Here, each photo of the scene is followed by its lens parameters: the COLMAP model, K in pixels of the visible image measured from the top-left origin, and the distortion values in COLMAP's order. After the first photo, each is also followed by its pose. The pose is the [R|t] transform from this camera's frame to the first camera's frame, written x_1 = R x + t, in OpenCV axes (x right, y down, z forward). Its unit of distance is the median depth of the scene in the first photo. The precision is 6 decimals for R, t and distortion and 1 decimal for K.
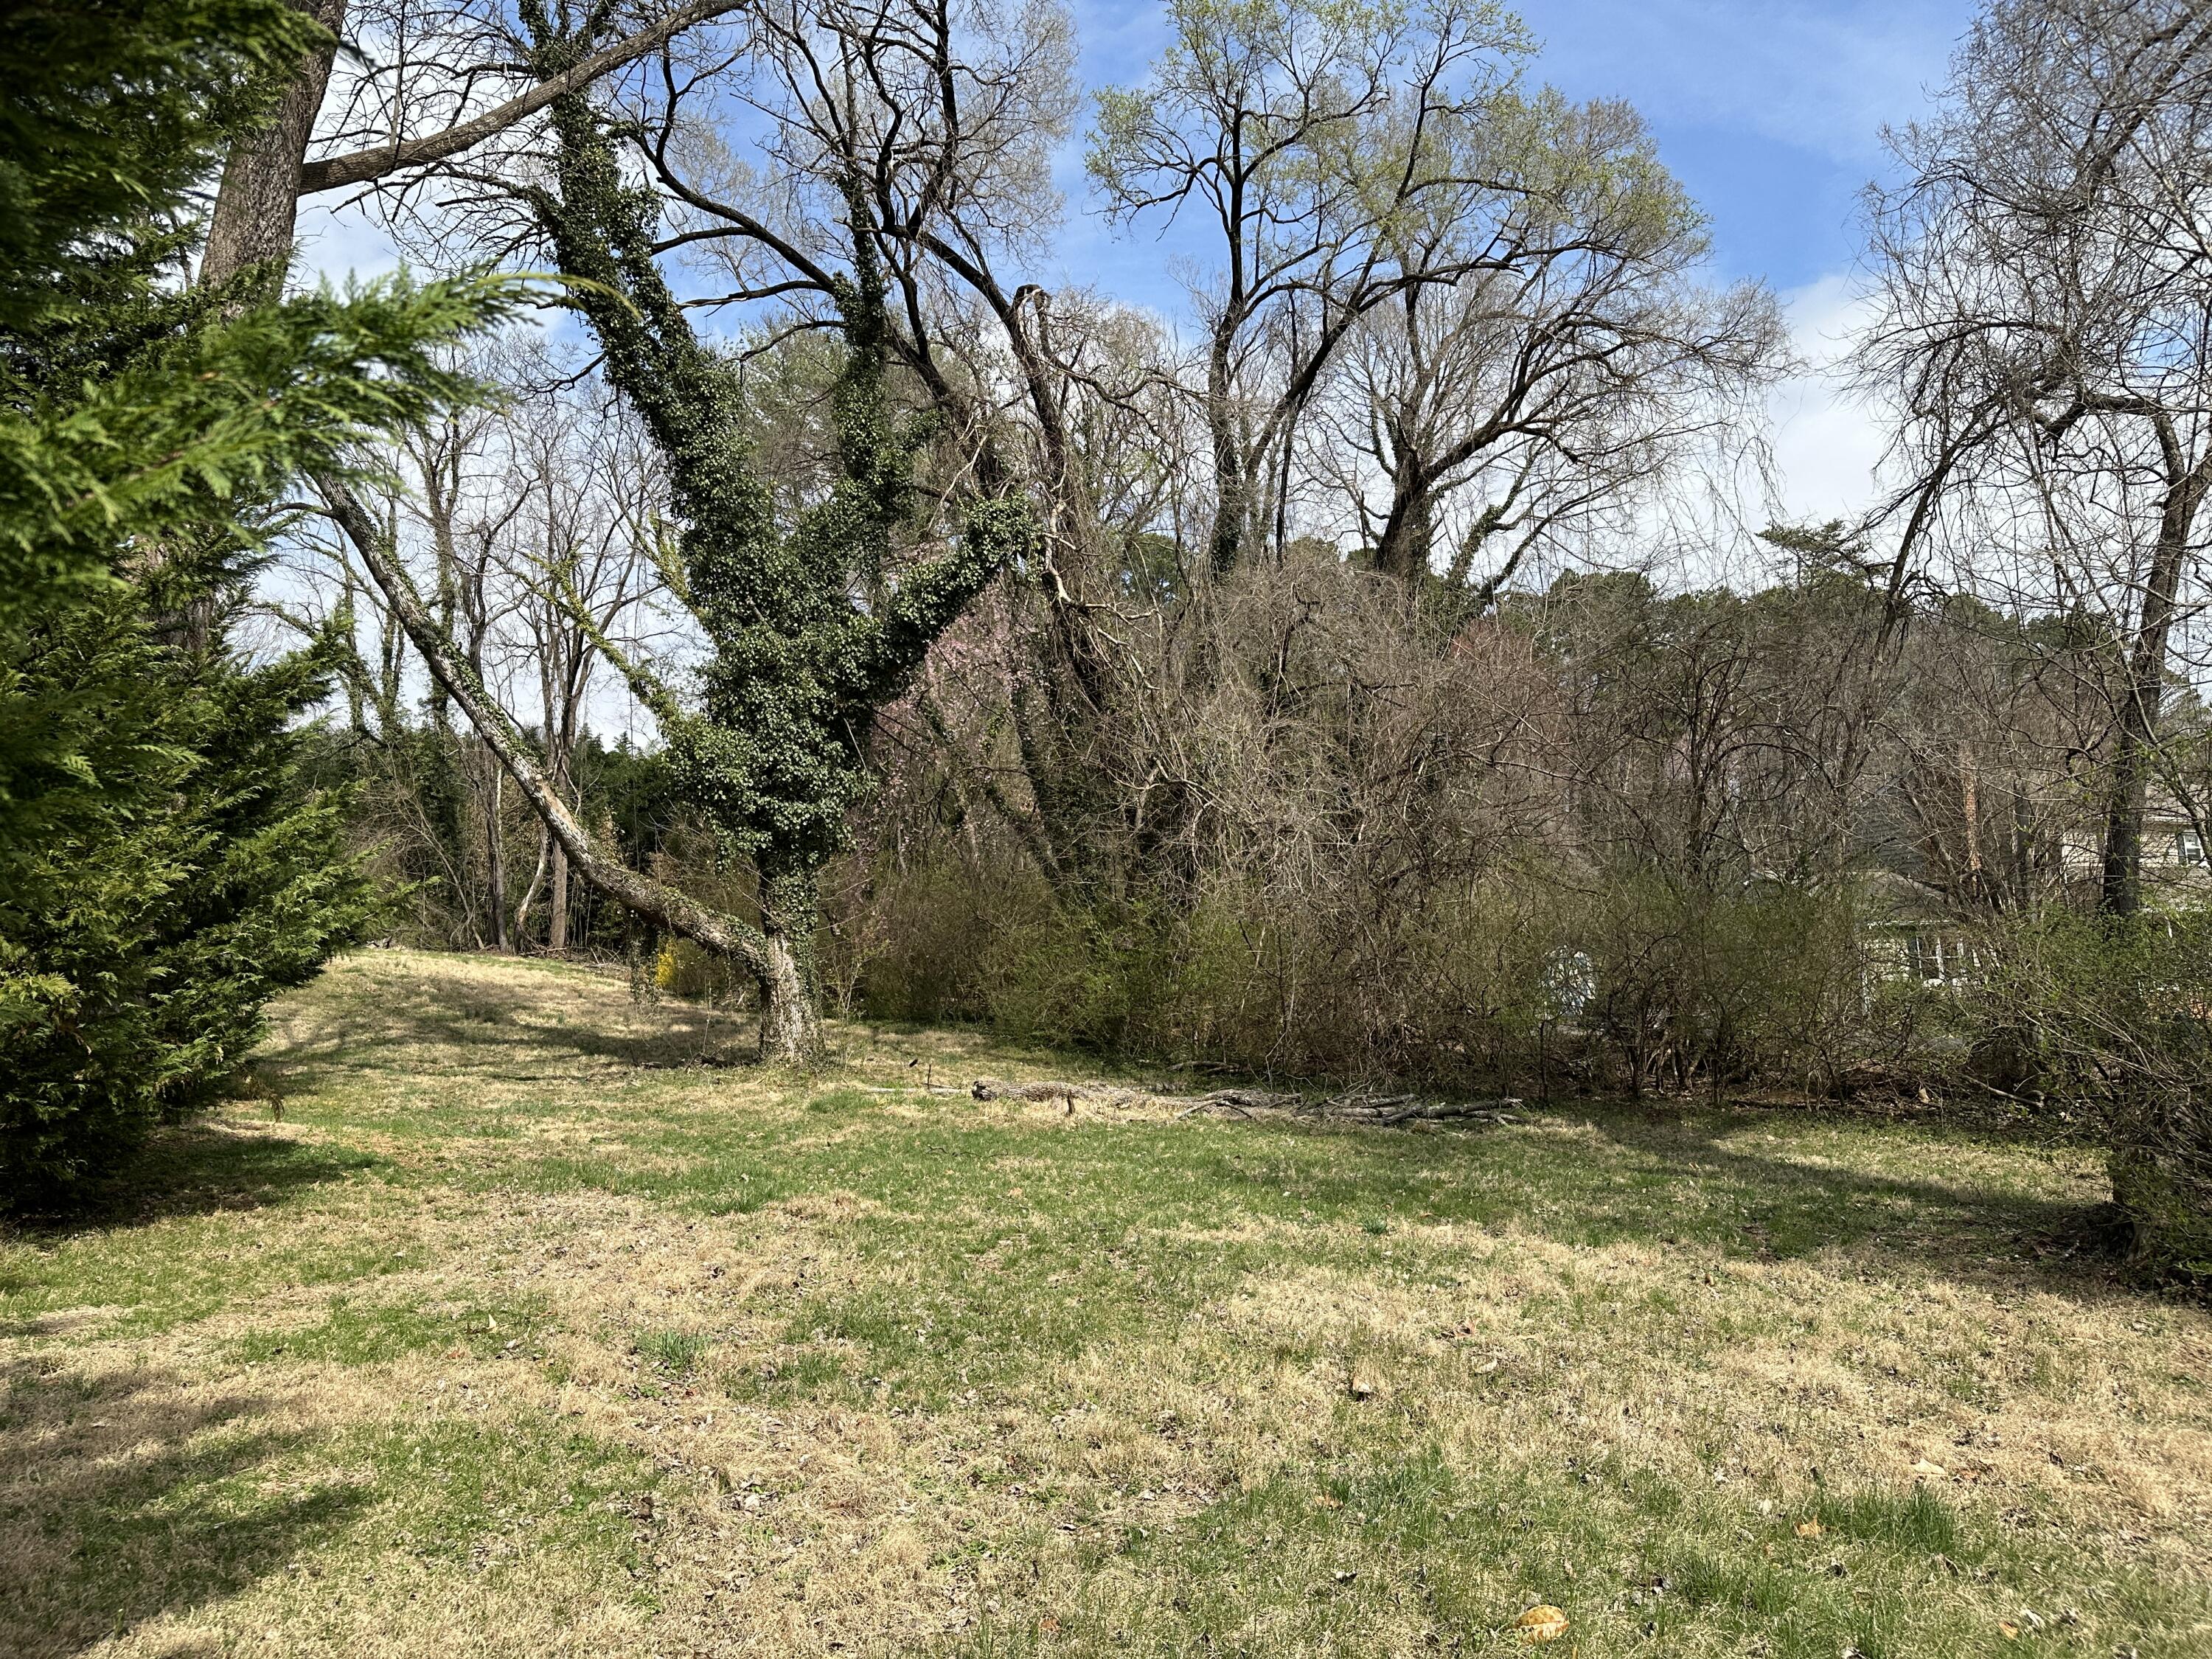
lens RADIAL K [[1530.4, 0, 1106.0], [0, 1530.4, 829.5], [0, 0, 1]] dist [0.151469, -0.000437]
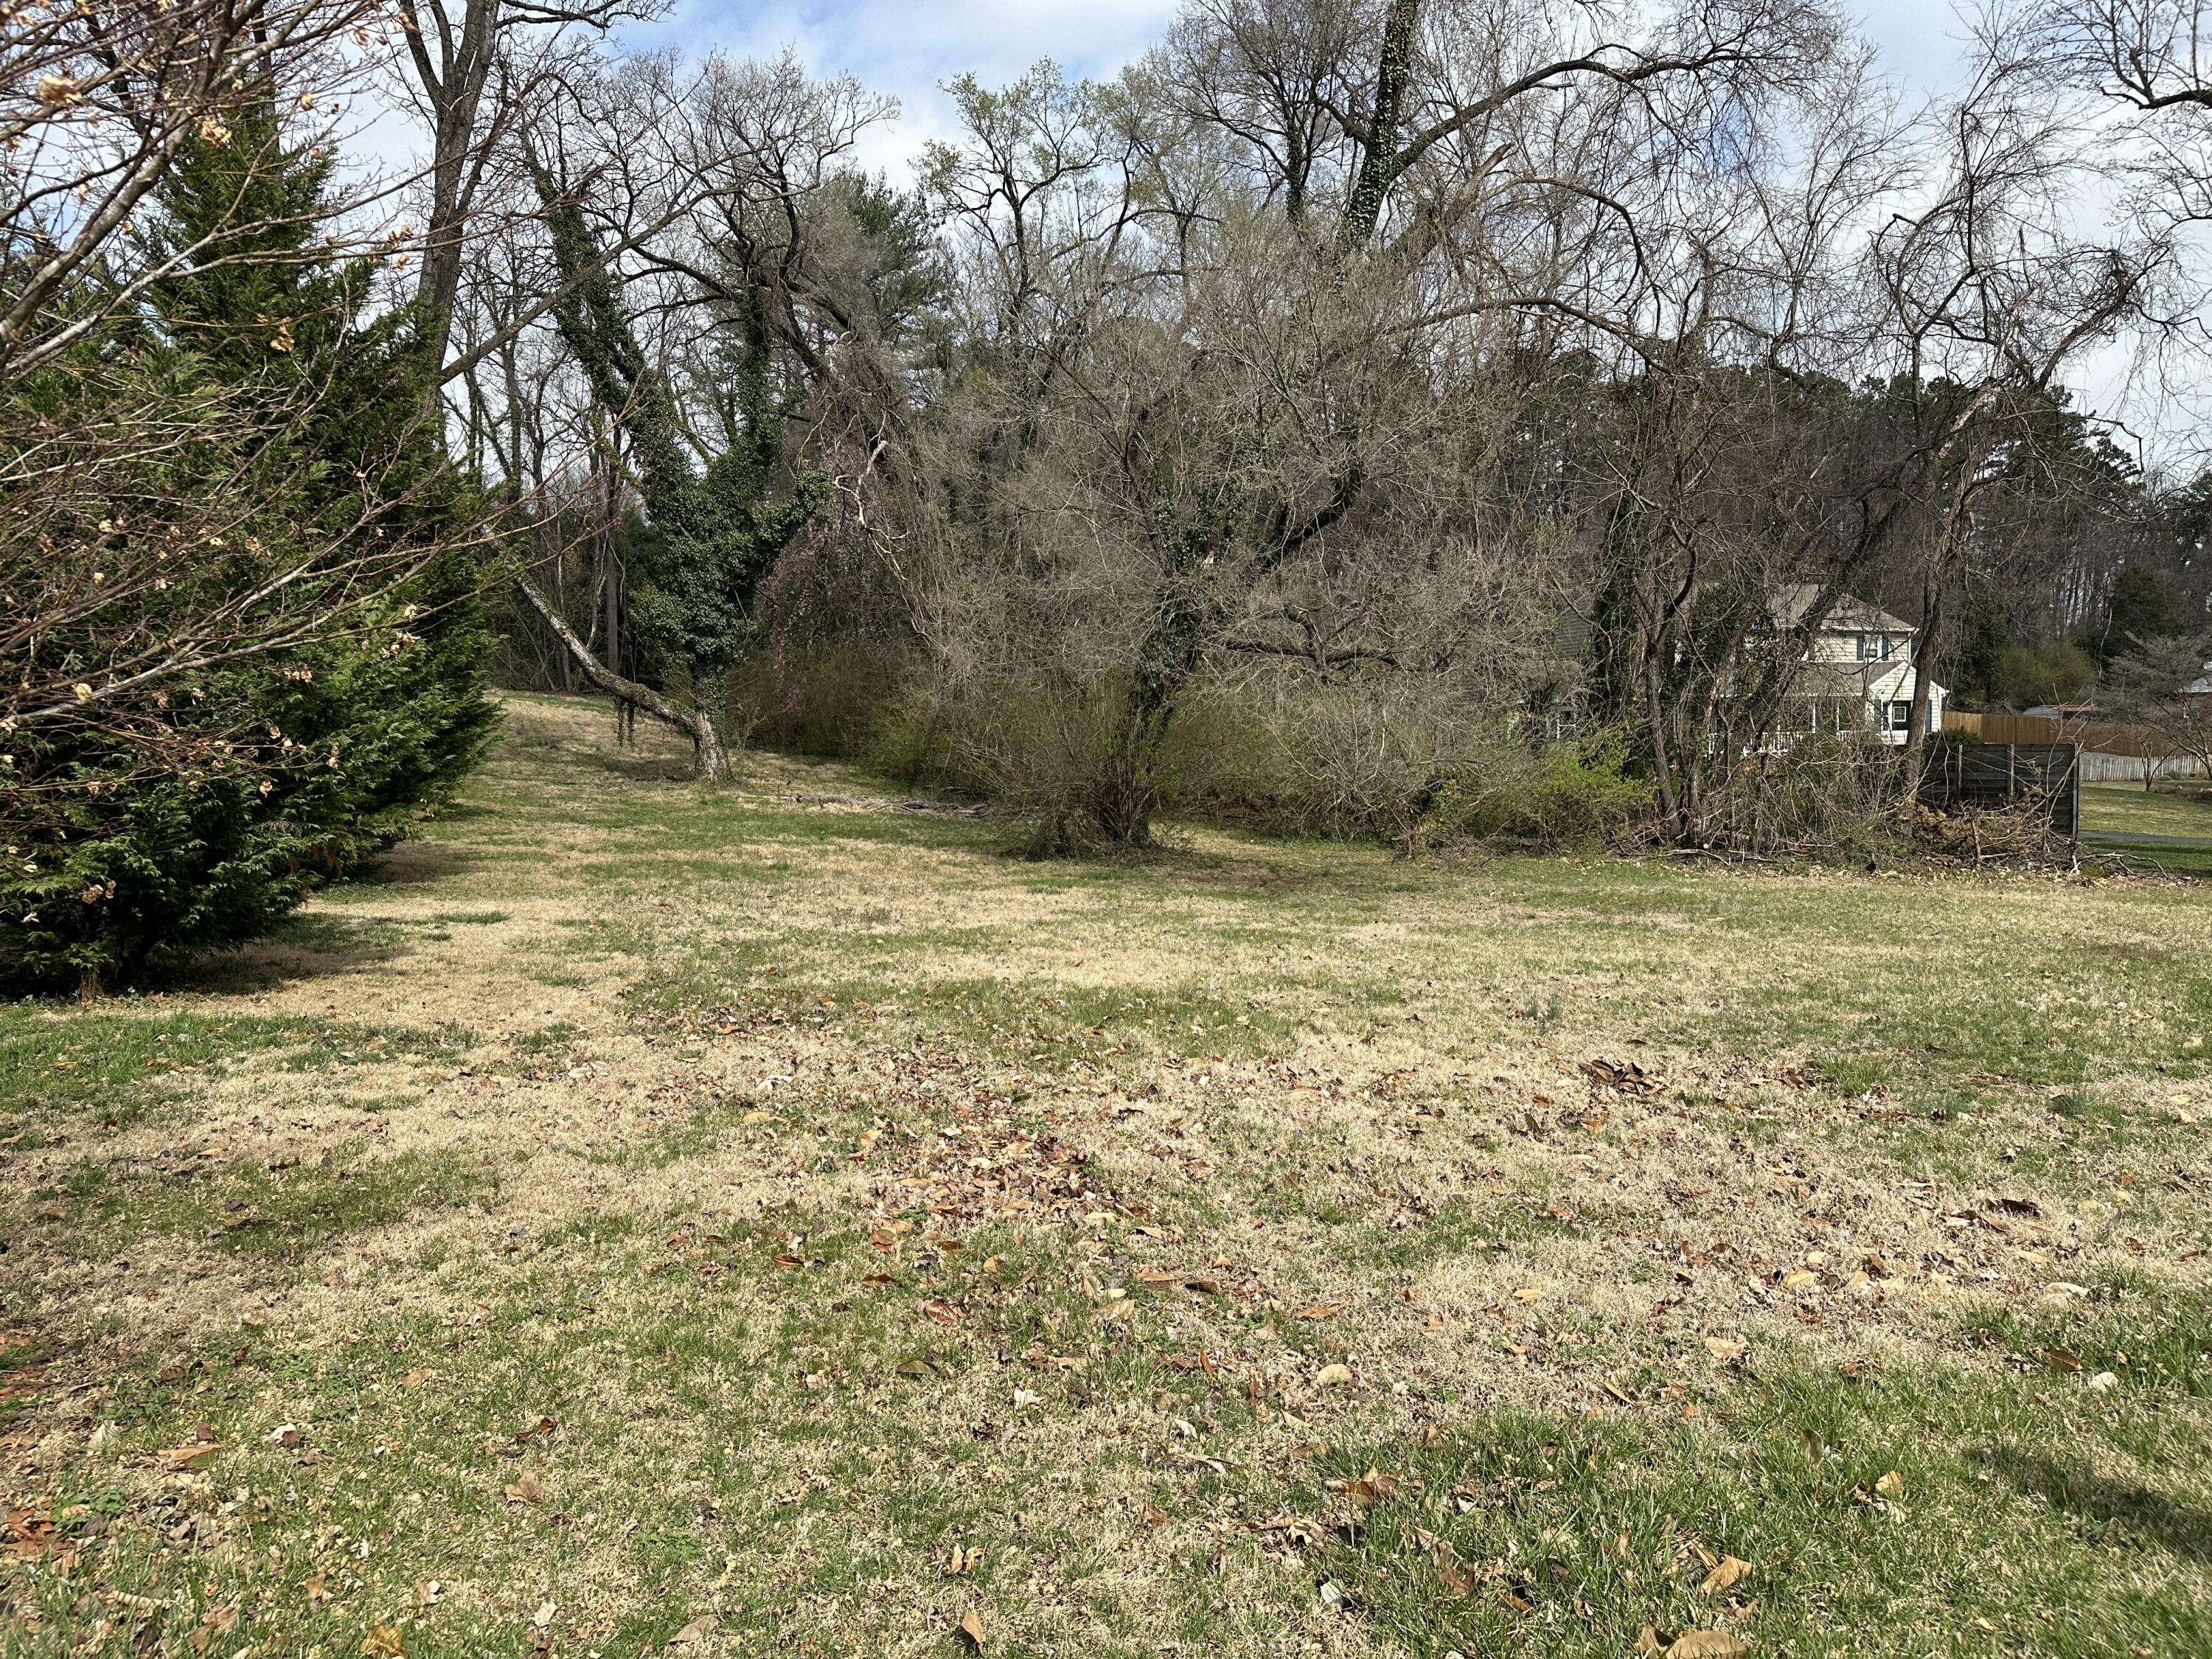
lens RADIAL K [[1530.4, 0, 1106.0], [0, 1530.4, 829.5], [0, 0, 1]] dist [0.151469, -0.000437]
pose [[0.998508, 0.029203, -0.046149, 0.349514], [-0.020686, 0.984300, 0.175287, -0.122806], [0.050544, -0.174071, 0.983435, -0.789119]]
